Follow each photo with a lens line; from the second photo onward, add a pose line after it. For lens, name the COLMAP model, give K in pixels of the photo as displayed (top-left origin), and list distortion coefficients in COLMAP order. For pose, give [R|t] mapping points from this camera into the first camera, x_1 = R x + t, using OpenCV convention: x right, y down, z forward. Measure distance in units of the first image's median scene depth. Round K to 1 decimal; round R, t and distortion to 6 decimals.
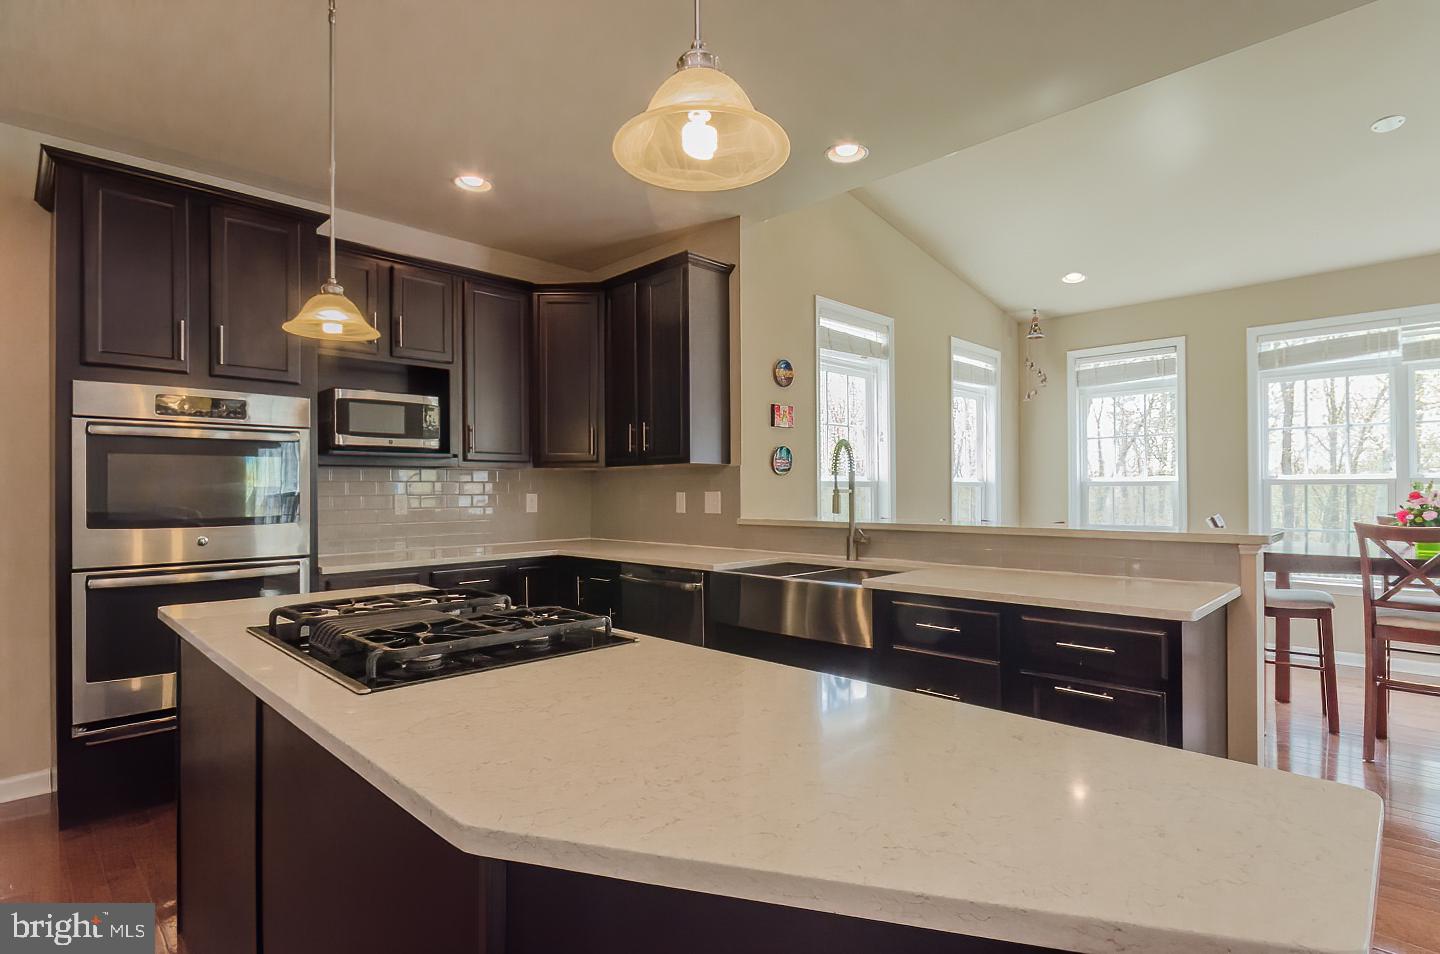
lens RADIAL K [[710.4, 0, 738.8], [0, 710.4, 484.2], [0, 0, 1]] dist [-0.001796, -0.000169]
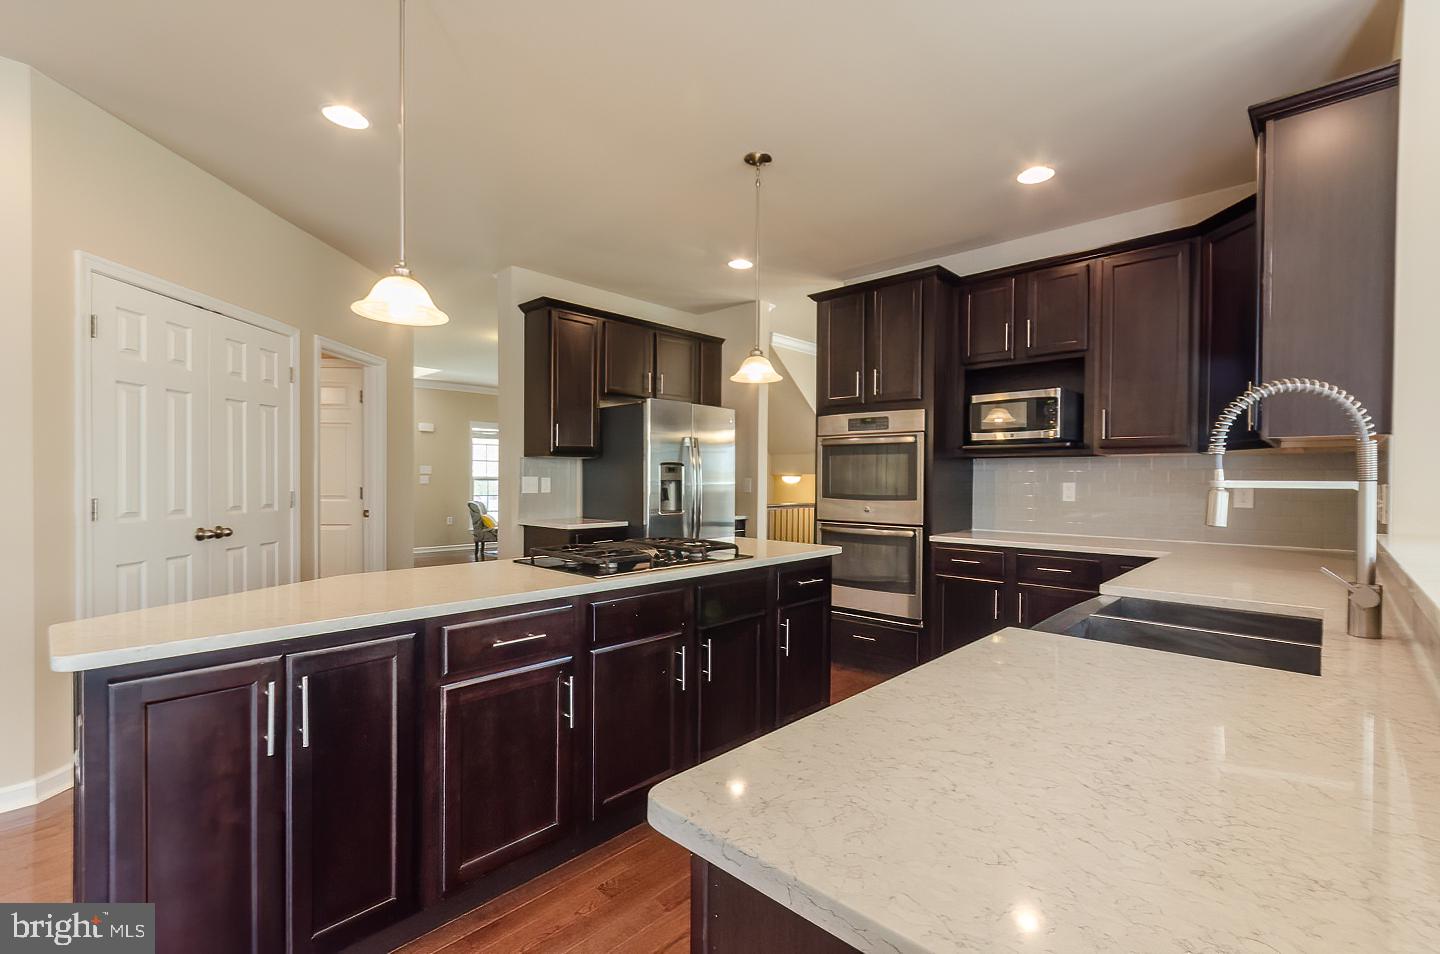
lens RADIAL K [[635.1, 0, 726.4], [0, 635.1, 483.9], [0, 0, 1]] dist [0.002431, 0.000628]
pose [[0.016377, 0.015554, -0.999745, 0.470294], [0.003599, 0.999872, 0.015615, 0.000301], [0.999859, -0.003853, 0.016319, 0.486585]]
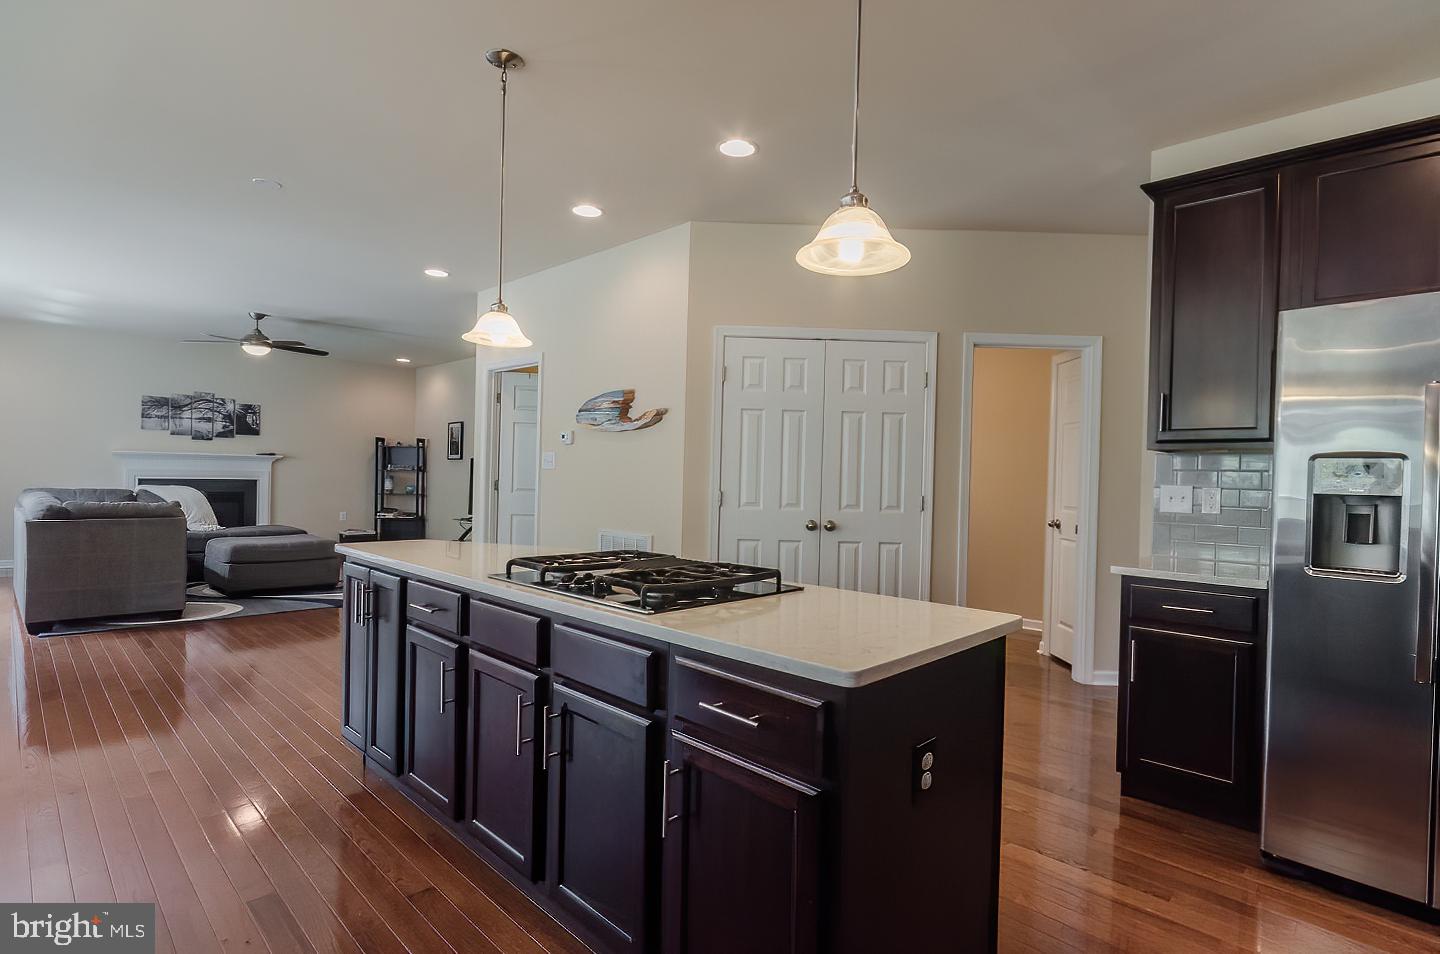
lens RADIAL K [[710.4, 0, 745.0], [0, 710.4, 481.8], [0, 0, 1]] dist [-0.001796, -0.000169]
pose [[-0.999756, -0.017817, -0.013071, -0.254566], [-0.017818, 0.999841, -0.000009, 0.009292], [0.013069, 0.000224, -0.999915, 0.944366]]
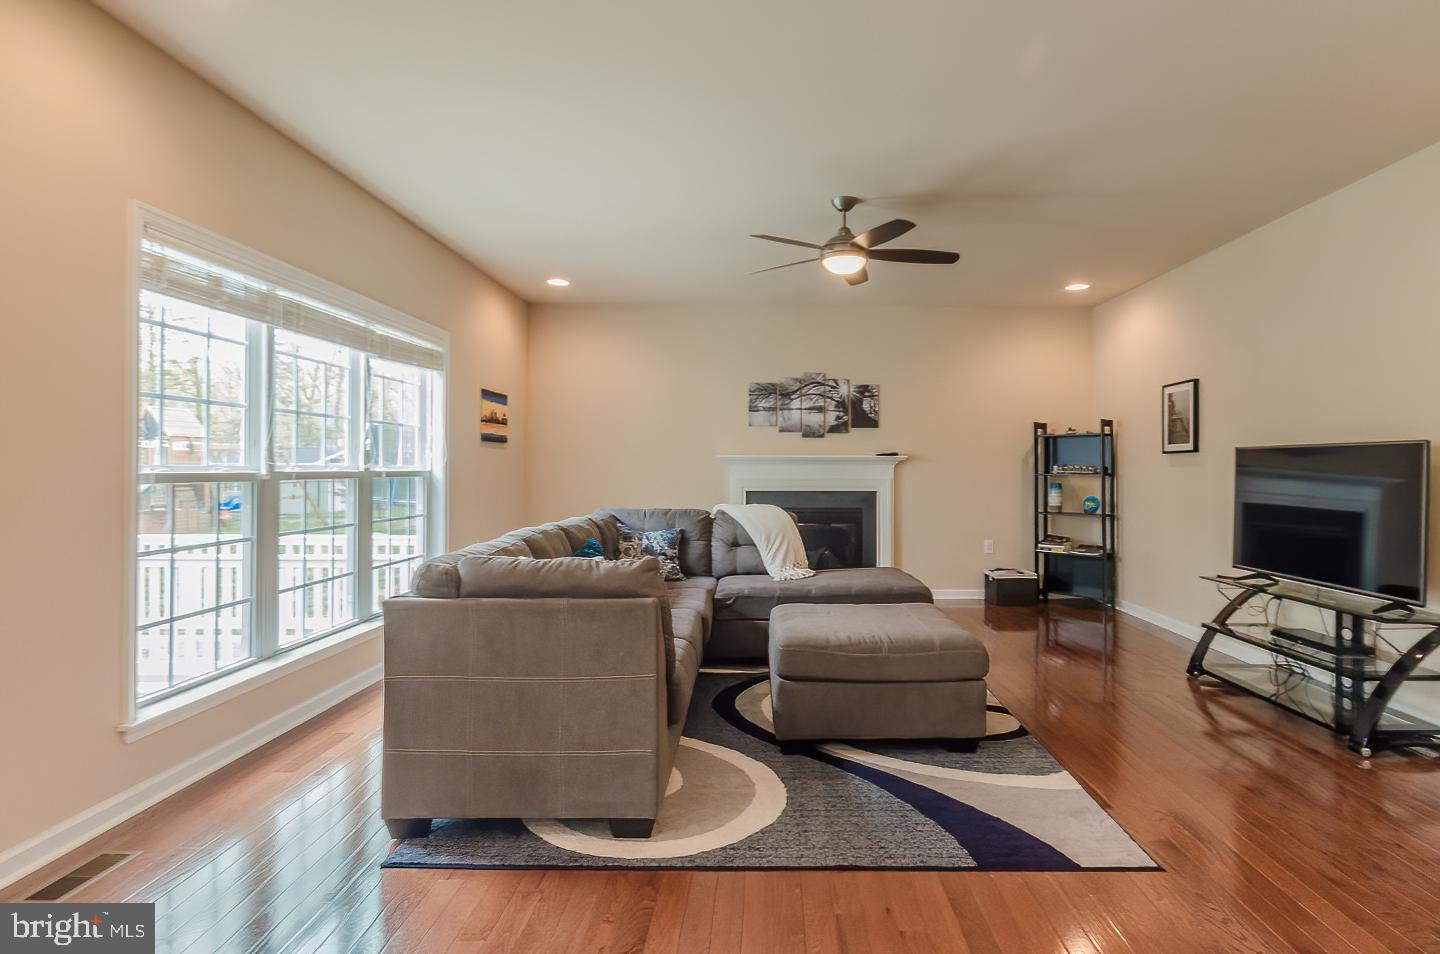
lens RADIAL K [[710.4, 0, 775.2], [0, 710.4, 463.3], [0, 0, 1]] dist [-0.001796, -0.000169]
pose [[-0.703072, 0.006319, 0.711091, 0.357712], [-0.006089, 0.999870, -0.014906, -0.008172], [-0.711093, -0.014810, -0.702942, -0.162908]]
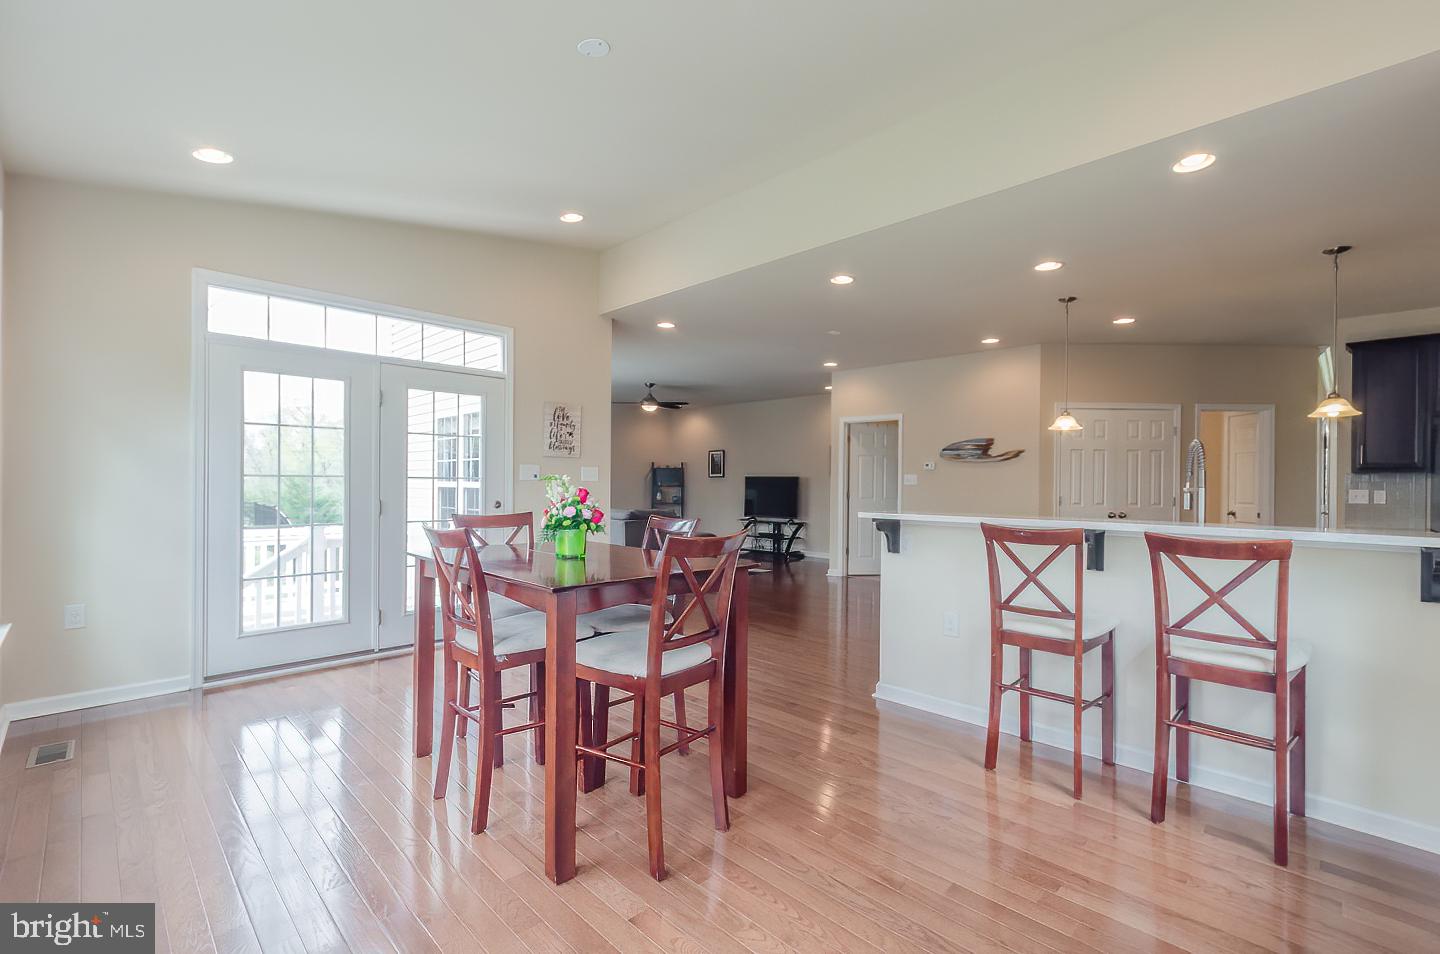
lens RADIAL K [[635.1, 0, 741.3], [0, 635.1, 489.1], [0, 0, 1]] dist [0.002431, 0.000628]
pose [[-0.999975, -0.004285, -0.005654, 0.678330], [-0.004280, 0.999990, -0.000922, 0.009722], [0.005658, -0.000897, -0.999984, 1.596861]]
